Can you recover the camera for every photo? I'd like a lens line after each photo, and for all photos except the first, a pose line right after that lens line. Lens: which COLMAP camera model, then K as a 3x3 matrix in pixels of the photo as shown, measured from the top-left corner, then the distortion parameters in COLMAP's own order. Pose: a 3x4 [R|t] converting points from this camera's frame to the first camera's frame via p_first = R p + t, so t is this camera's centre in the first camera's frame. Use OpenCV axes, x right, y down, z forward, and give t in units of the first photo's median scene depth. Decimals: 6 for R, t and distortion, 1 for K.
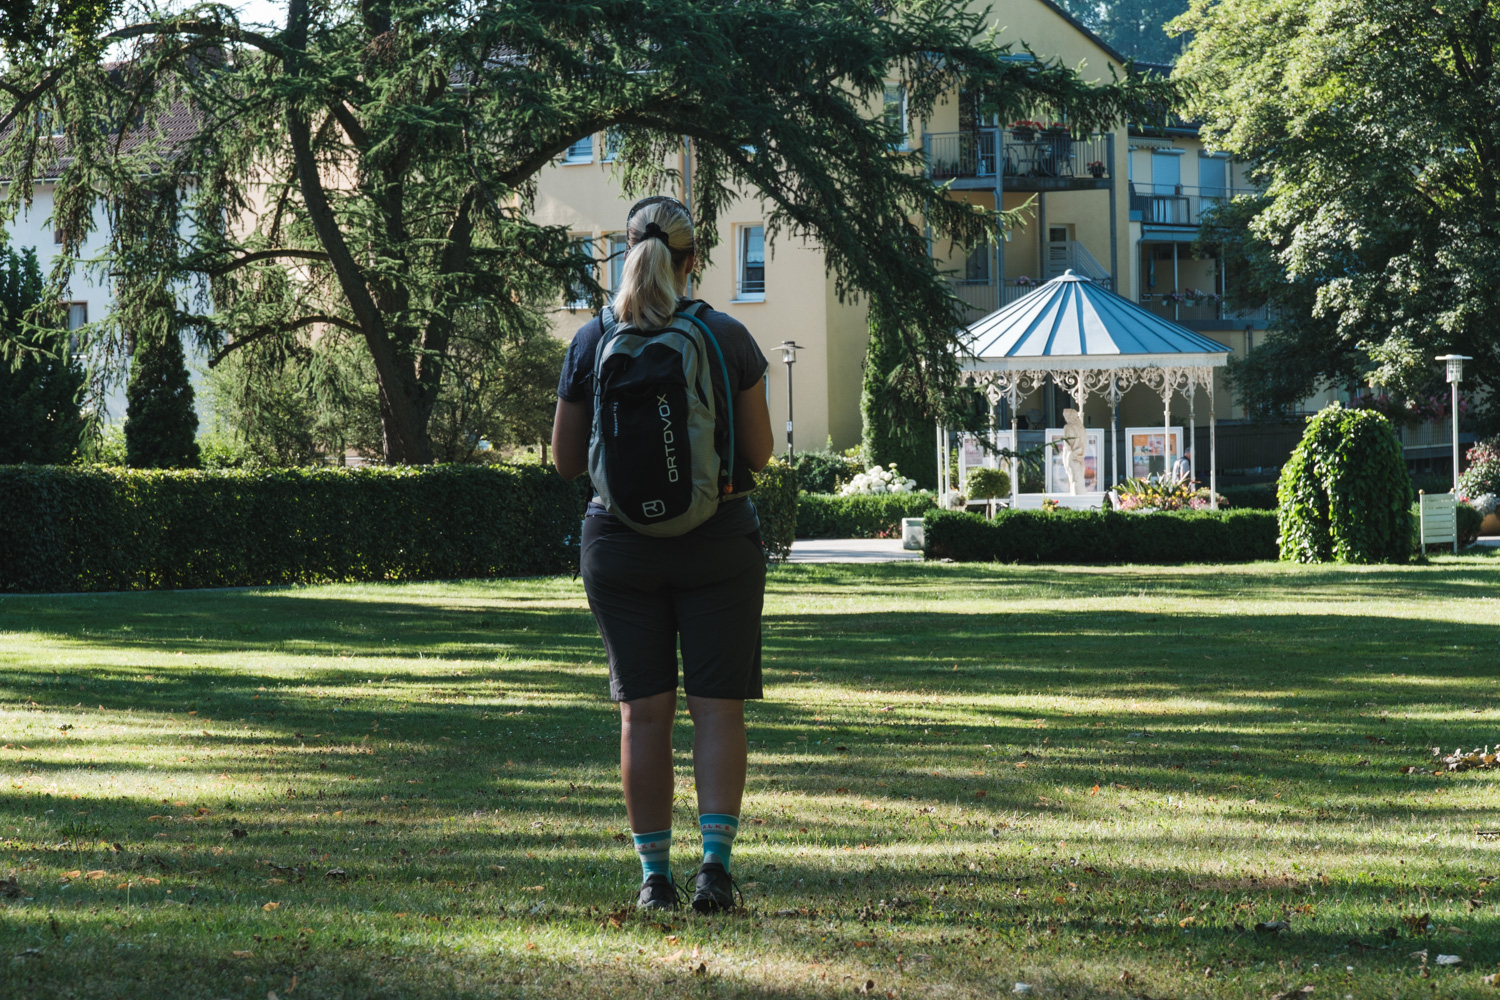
lens RADIAL K [[4454.5, 0, 750.0], [0, 4454.5, 500.0], [0, 0, 1]] dist [0.040237, -1.984968]
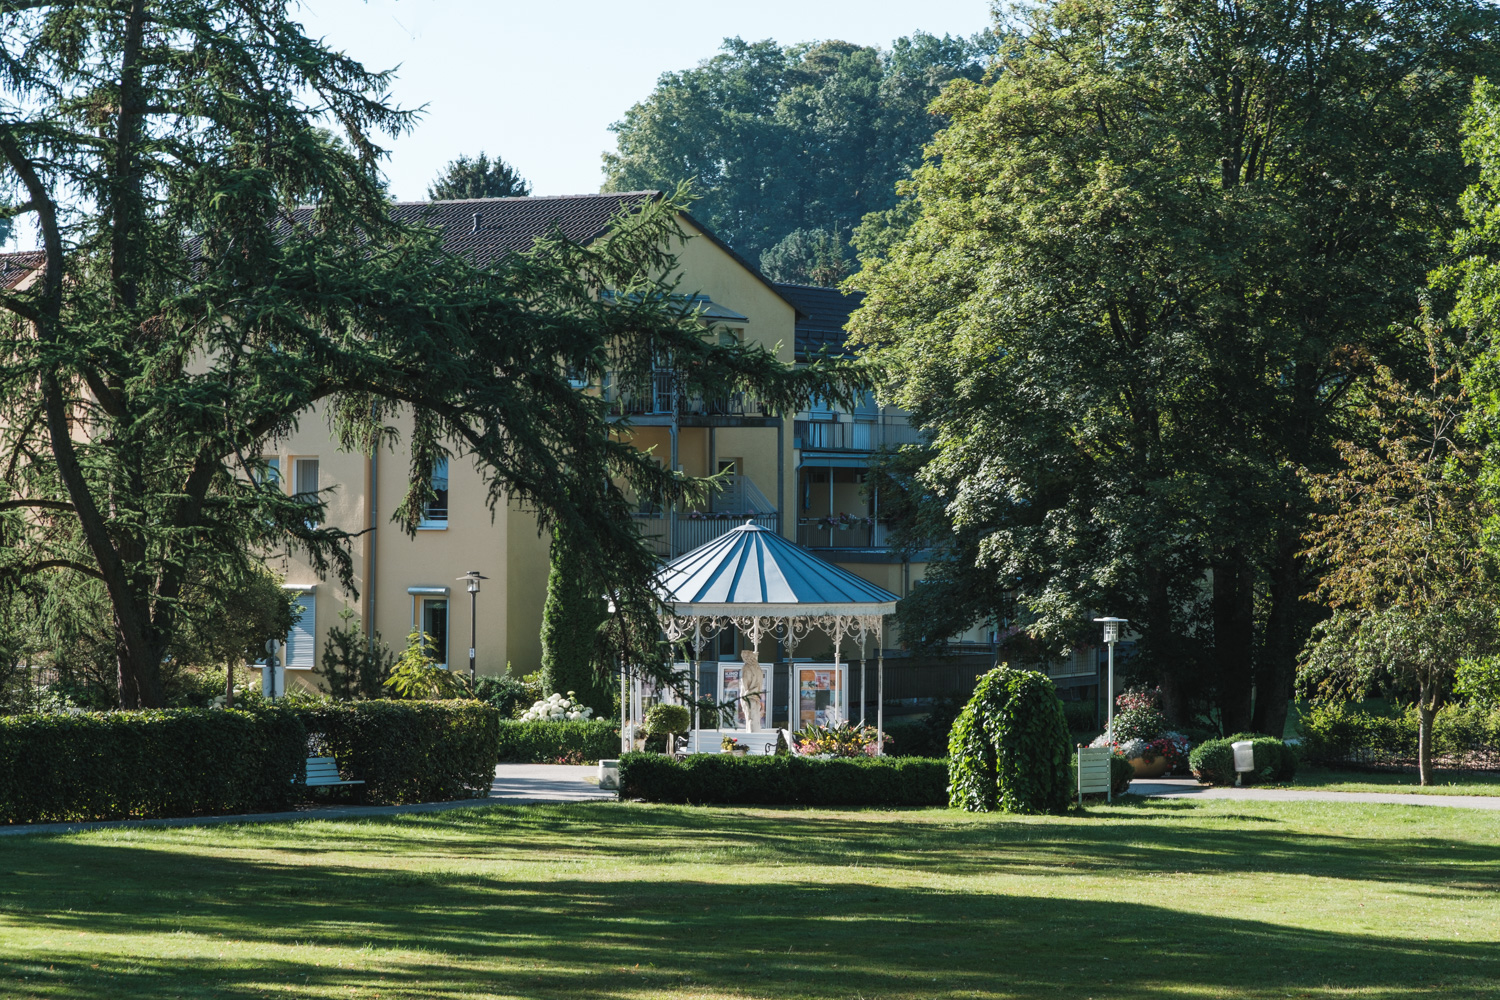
lens RADIAL K [[4651.3, 0, 750.0], [0, 4651.3, 500.0], [0, 0, 1]] dist [0.079619, -1.018305]
pose [[0.995848, 0.025749, 0.087318, -0.025434], [-0.022672, 0.999093, -0.036043, -0.016478], [-0.088166, 0.033914, 0.995528, -0.104123]]
